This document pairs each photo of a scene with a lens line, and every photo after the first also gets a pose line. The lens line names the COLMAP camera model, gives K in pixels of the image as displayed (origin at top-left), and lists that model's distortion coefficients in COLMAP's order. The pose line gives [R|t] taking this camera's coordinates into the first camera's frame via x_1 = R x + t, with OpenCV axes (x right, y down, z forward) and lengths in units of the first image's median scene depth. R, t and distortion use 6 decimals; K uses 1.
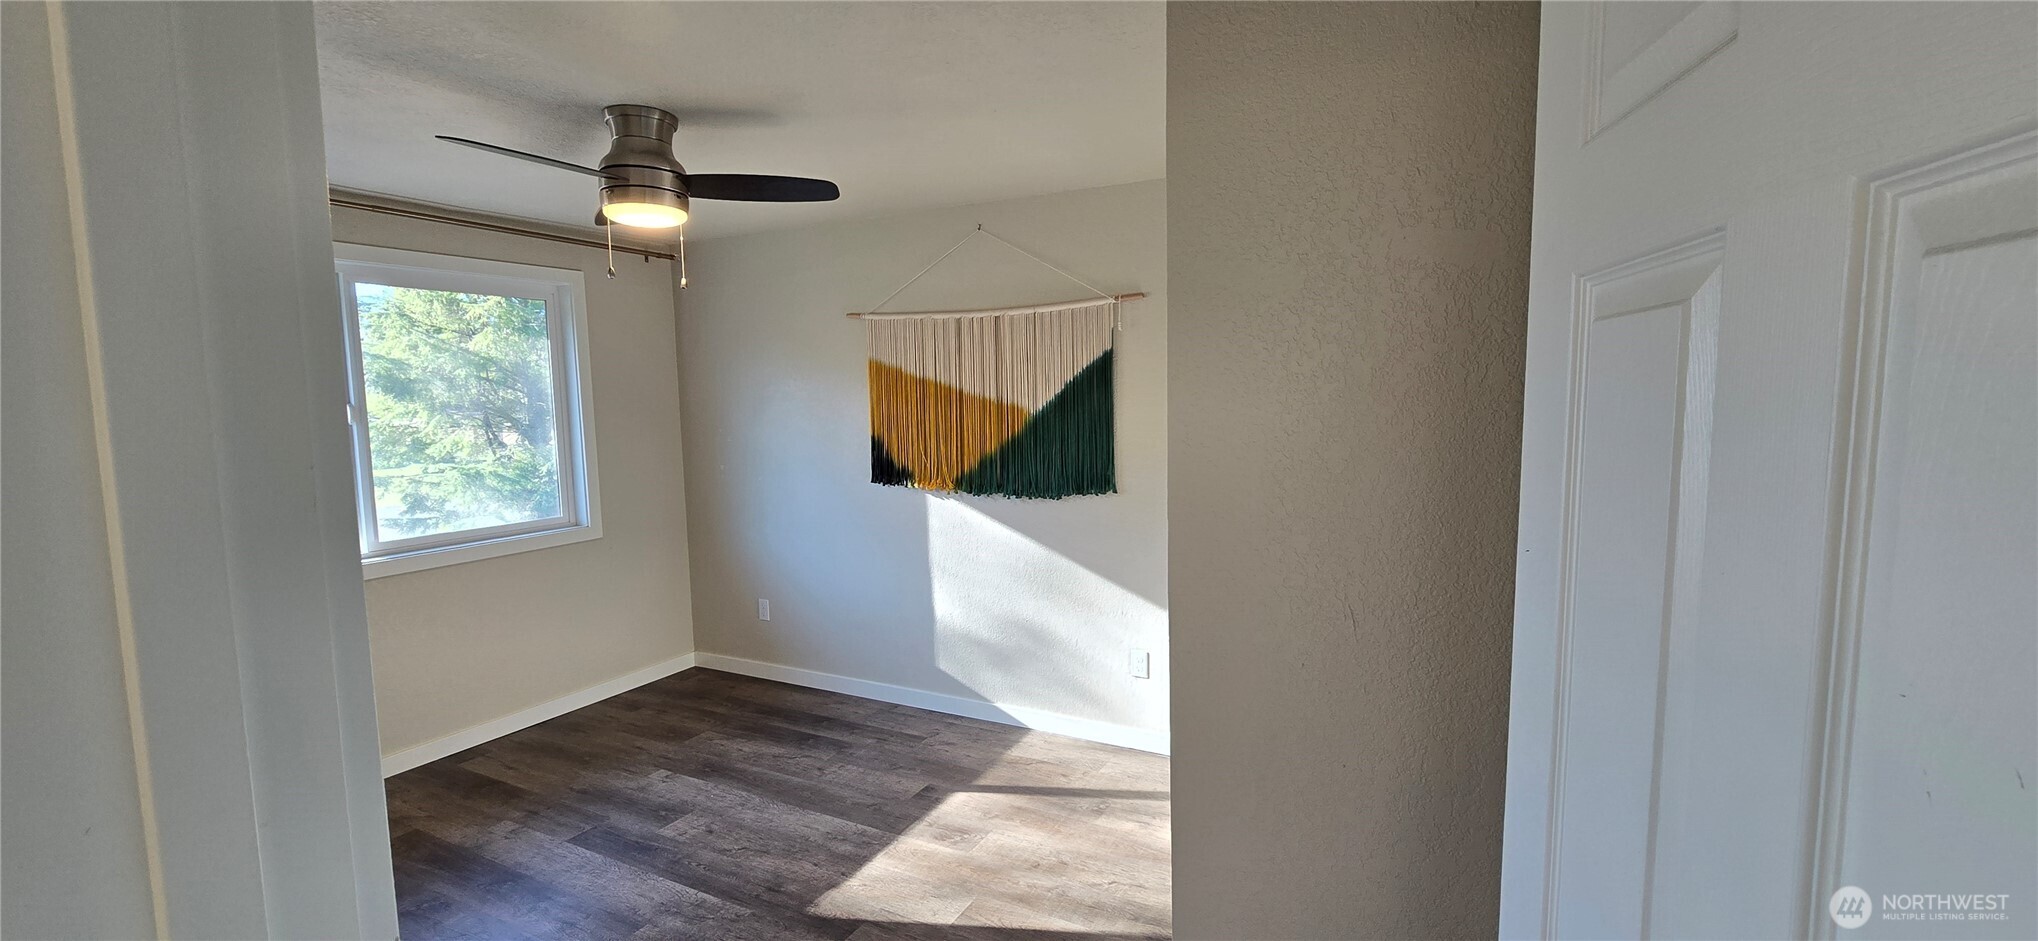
lens RADIAL K [[837.9, 0, 1031.8], [0, 837.9, 468.0], [0, 0, 1]] dist [0.001811, 0.000001]
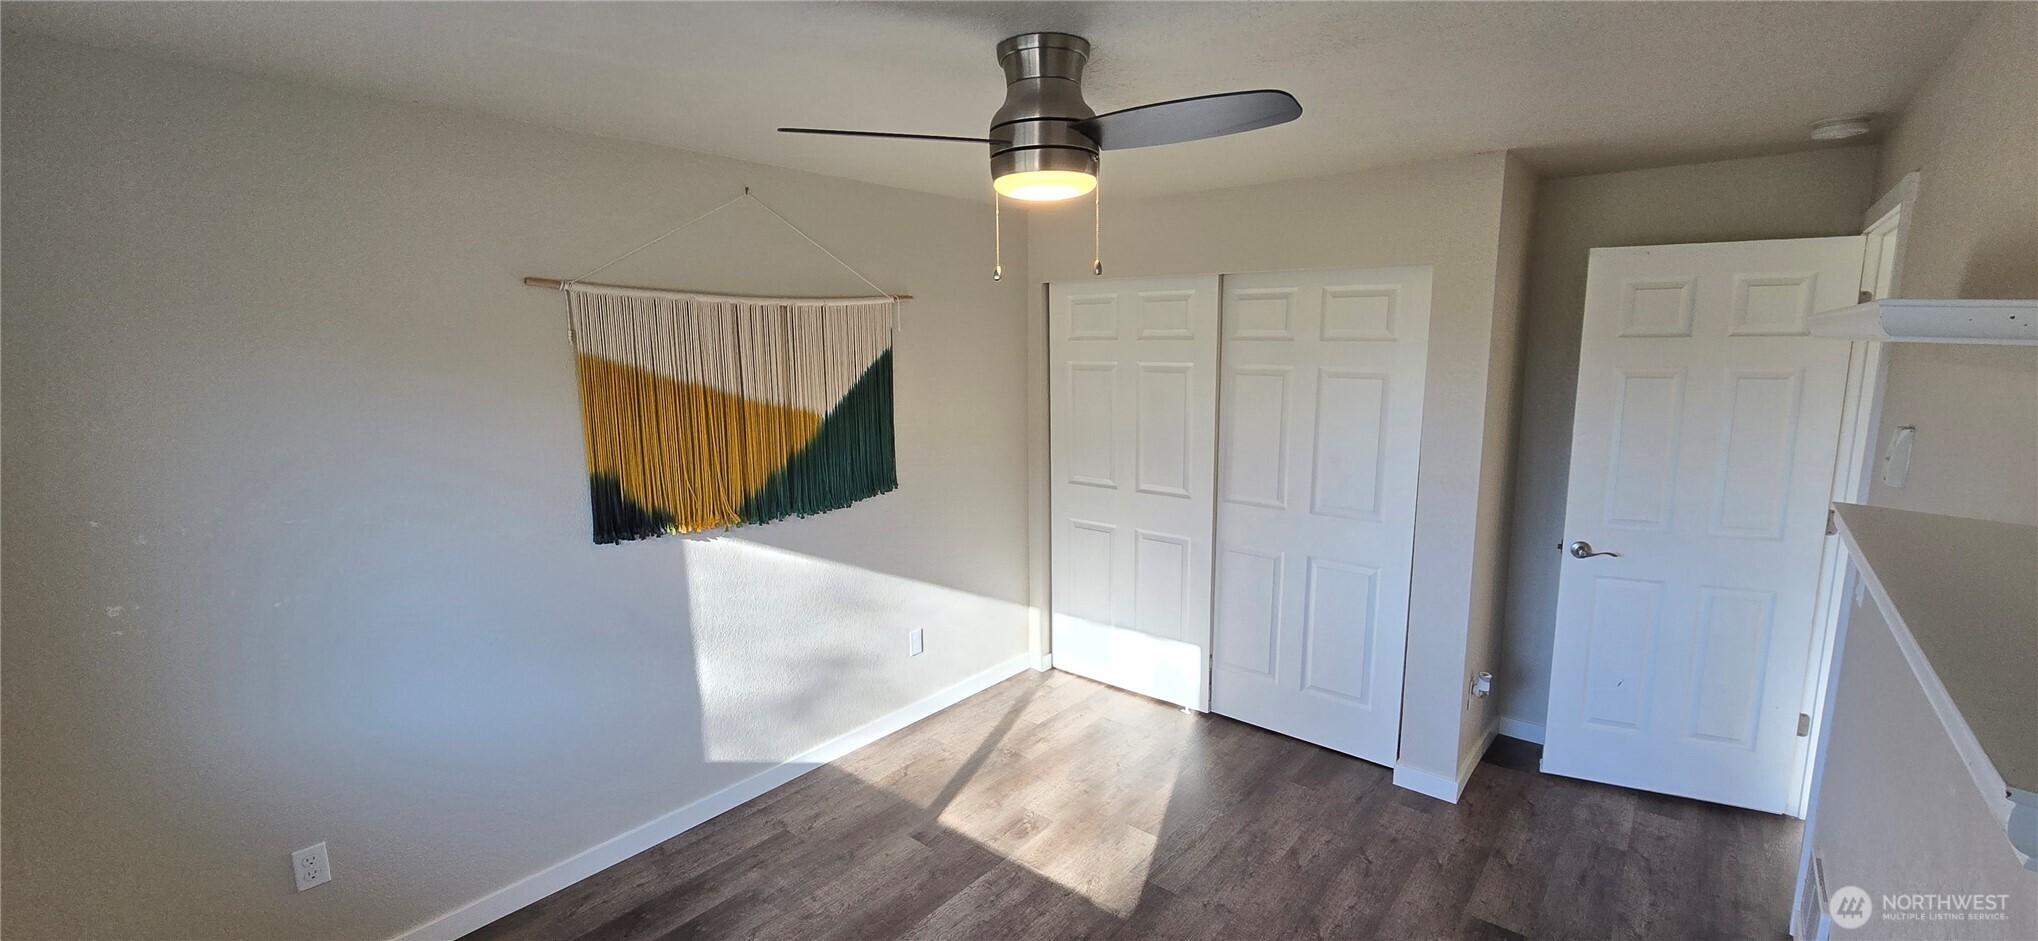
lens RADIAL K [[837.9, 0, 1033.4], [0, 837.9, 473.9], [0, 0, 1]] dist [0.001811, 0.000001]
pose [[0.220011, -0.138816, 0.965570, -0.818100], [0.096606, 0.988058, 0.120037, -0.091197], [-0.970702, 0.066870, 0.230794, 0.572344]]
